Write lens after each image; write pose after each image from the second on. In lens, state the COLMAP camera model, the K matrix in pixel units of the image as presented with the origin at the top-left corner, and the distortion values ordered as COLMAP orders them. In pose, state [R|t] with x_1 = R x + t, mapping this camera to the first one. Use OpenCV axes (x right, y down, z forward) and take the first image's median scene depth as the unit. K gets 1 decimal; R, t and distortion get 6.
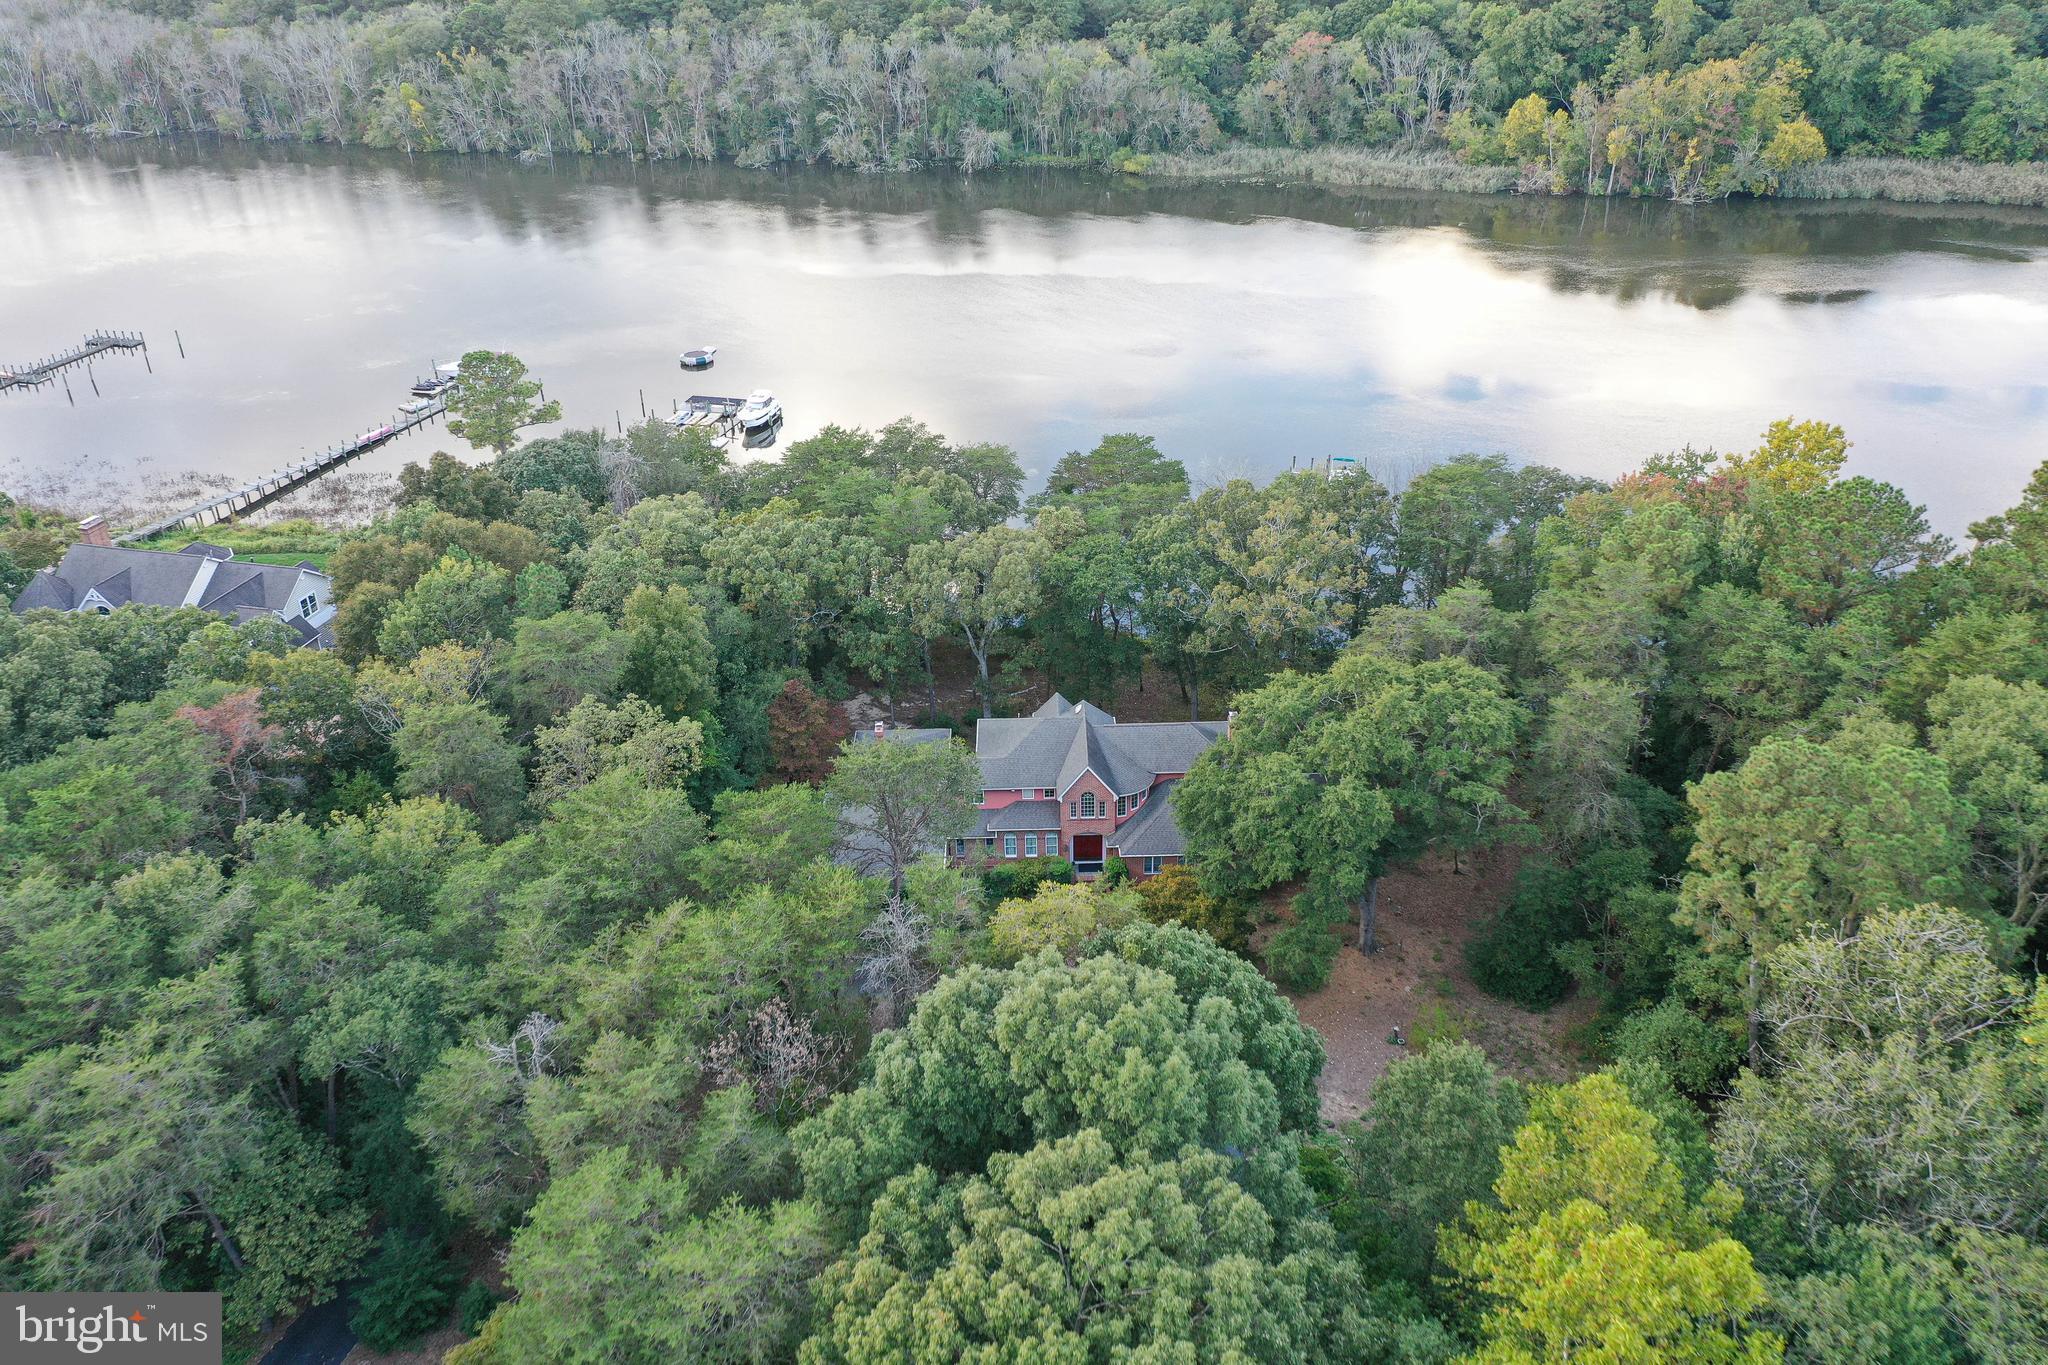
lens RADIAL K [[1621.5, 0, 1024.0], [0, 1621.5, 682.5], [0, 0, 1]] dist [0.005141, 0.009734]
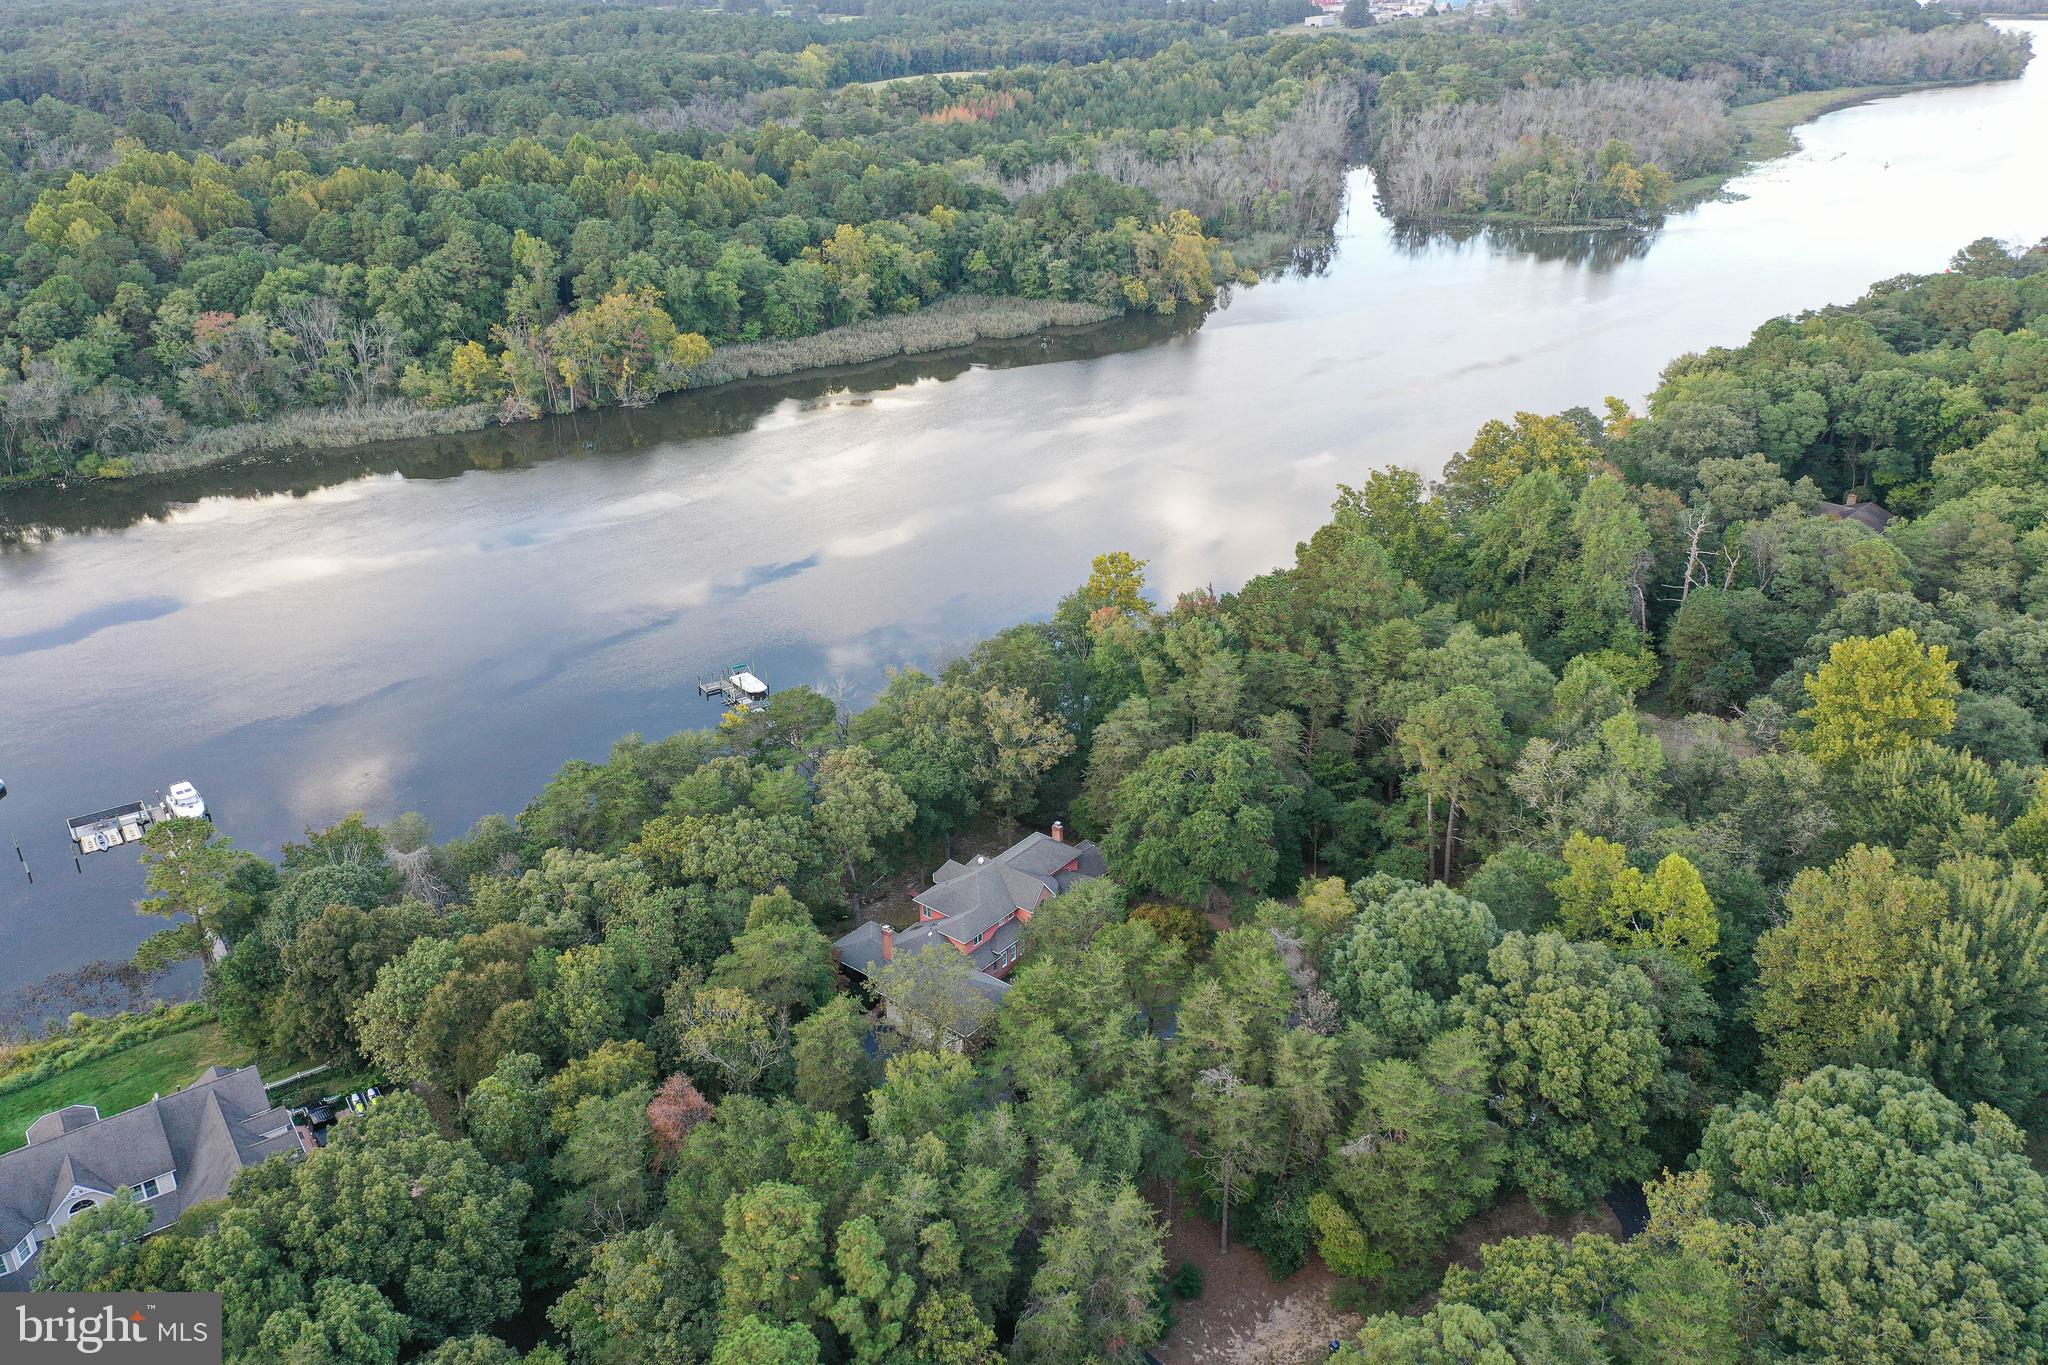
lens RADIAL K [[1631.0, 0, 1023.0], [0, 1631.0, 659.0], [0, 0, 1]] dist [0.004960, 0.003393]
pose [[0.638480, -0.299610, 0.708927, -0.922902], [0.363060, 0.929438, 0.065821, -0.233629], [-0.678624, 0.215357, 0.702204, -0.112178]]
